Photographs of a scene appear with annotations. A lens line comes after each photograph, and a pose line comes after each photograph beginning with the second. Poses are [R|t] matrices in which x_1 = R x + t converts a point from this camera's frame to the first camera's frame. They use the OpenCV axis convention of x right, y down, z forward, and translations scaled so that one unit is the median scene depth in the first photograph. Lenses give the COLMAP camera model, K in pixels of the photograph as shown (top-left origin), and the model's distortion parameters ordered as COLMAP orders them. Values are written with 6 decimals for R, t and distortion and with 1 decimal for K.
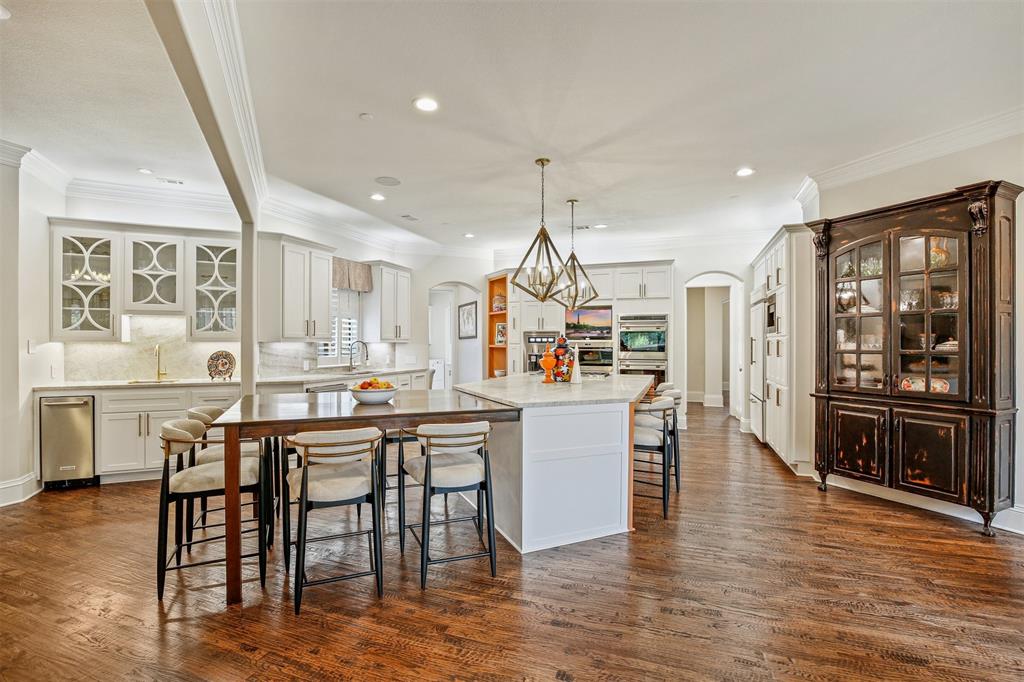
lens RADIAL K [[471.6, 0, 511.6], [0, 471.6, 344.3], [0, 0, 1]] dist [-0.033238, 0.004875]
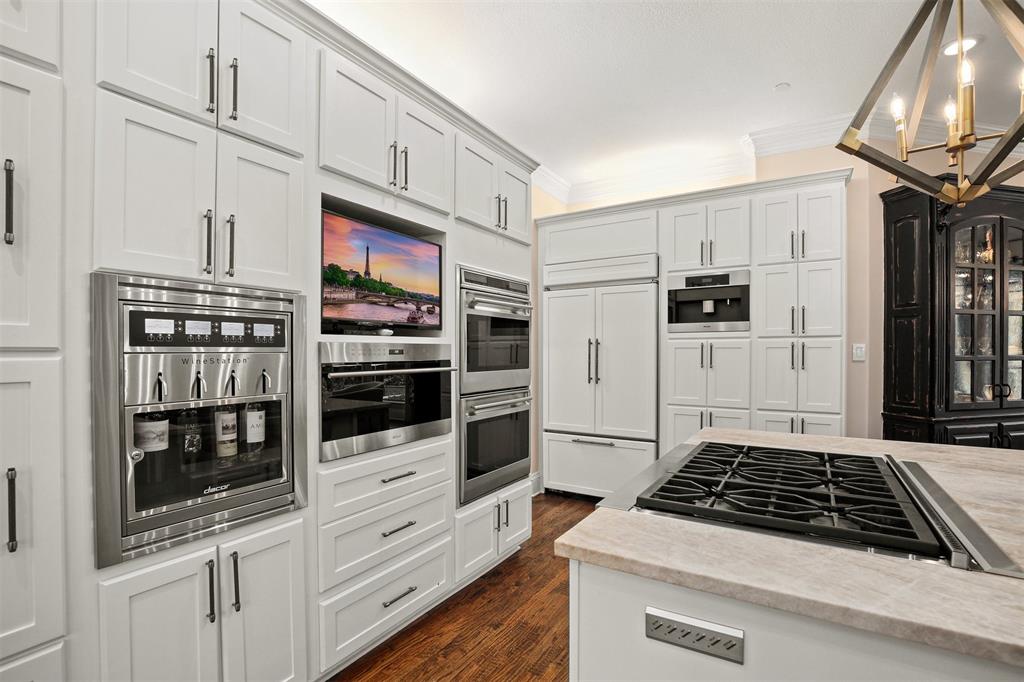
lens RADIAL K [[471.6, 0, 513.6], [0, 471.6, 351.3], [0, 0, 1]] dist [-0.033238, 0.004875]
pose [[0.213218, -0.005029, 0.976992, -0.140807], [0.004765, 0.999980, 0.004107, -0.001719], [-0.976993, 0.003779, 0.213238, 1.268373]]
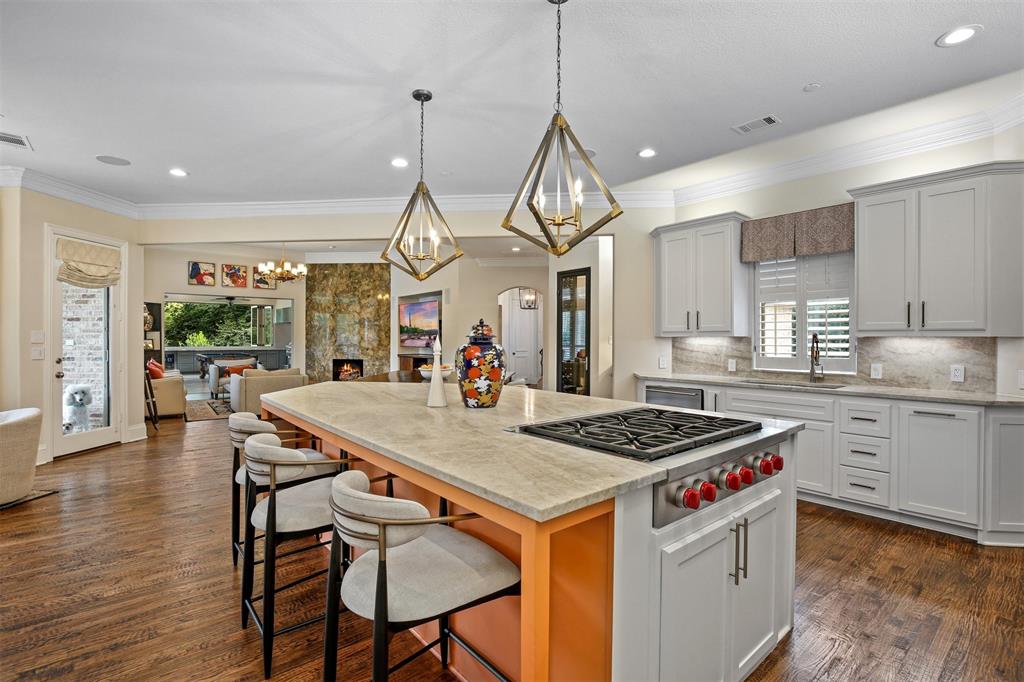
lens RADIAL K [[471.6, 0, 508.0], [0, 471.6, 338.4], [0, 0, 1]] dist [-0.033238, 0.004875]
pose [[-0.501734, -0.000666, -0.865022, 0.550455], [-0.004008, 0.999991, 0.001555, -0.001593], [0.865013, 0.004247, -0.501732, 1.266480]]
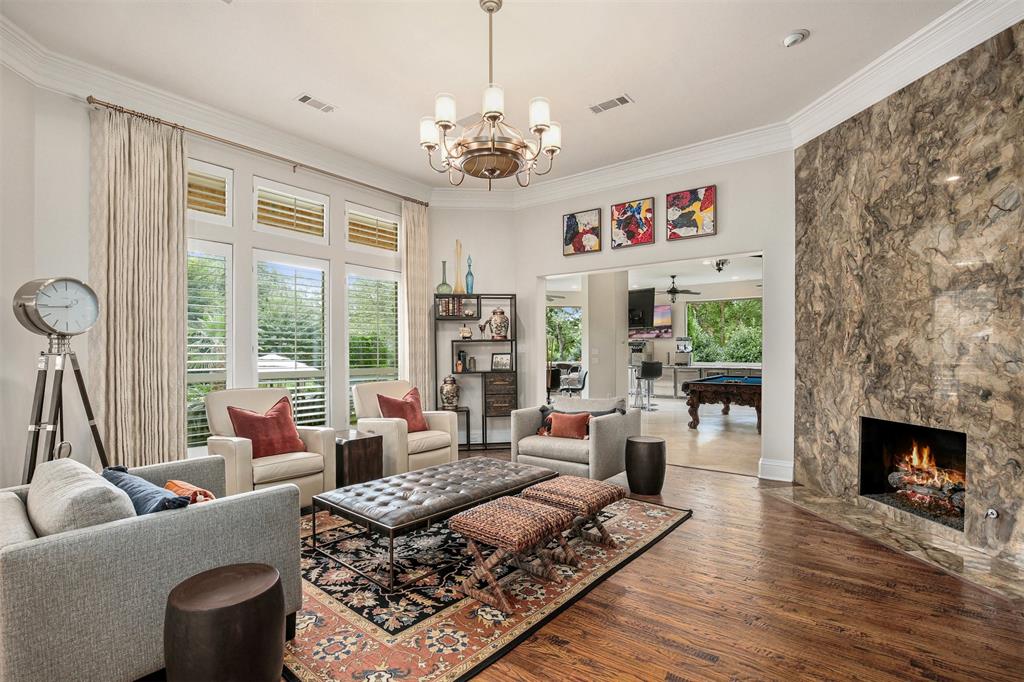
lens RADIAL K [[471.6, 0, 504.1], [0, 471.6, 354.5], [0, 0, 1]] dist [-0.033238, 0.004875]
pose [[-0.950163, -0.000830, 0.311754, -0.847686], [0.003359, 0.999911, 0.012899, 0.000918], [-0.311737, 0.013304, -0.950075, 0.105928]]
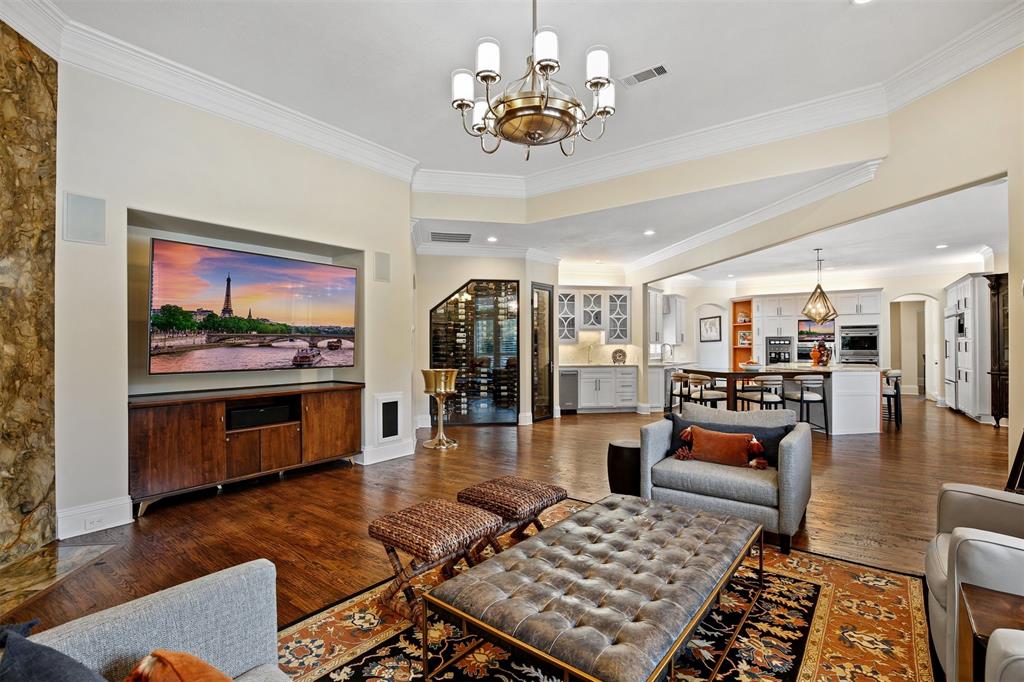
lens RADIAL K [[471.6, 0, 512.0], [0, 471.6, 342.5], [0, 0, 1]] dist [-0.033238, 0.004875]
pose [[0.961967, -0.004903, -0.273122, -0.524657], [0.002283, 0.999948, -0.009910, 0.005298], [0.273157, 0.008910, 0.961928, -0.987728]]
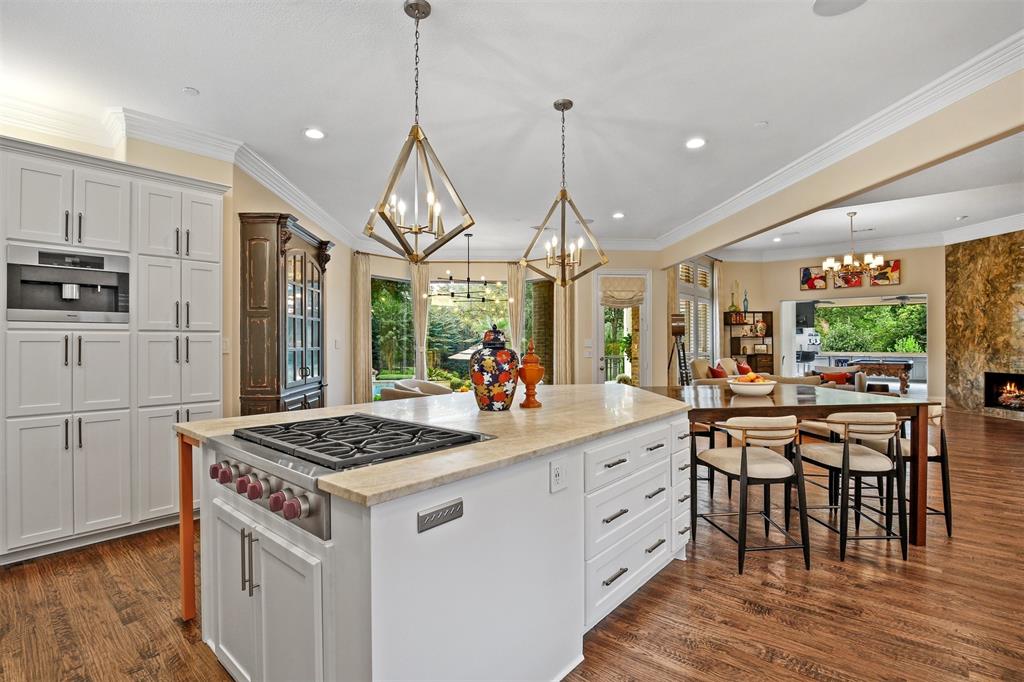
lens RADIAL K [[471.6, 0, 517.0], [0, 471.6, 339.1], [0, 0, 1]] dist [-0.033238, 0.004875]
pose [[-0.935074, 0.001846, 0.354448, -0.109830], [0.000649, 0.999994, -0.003494, -0.003382], [-0.354452, -0.003037, -0.935069, 1.475321]]
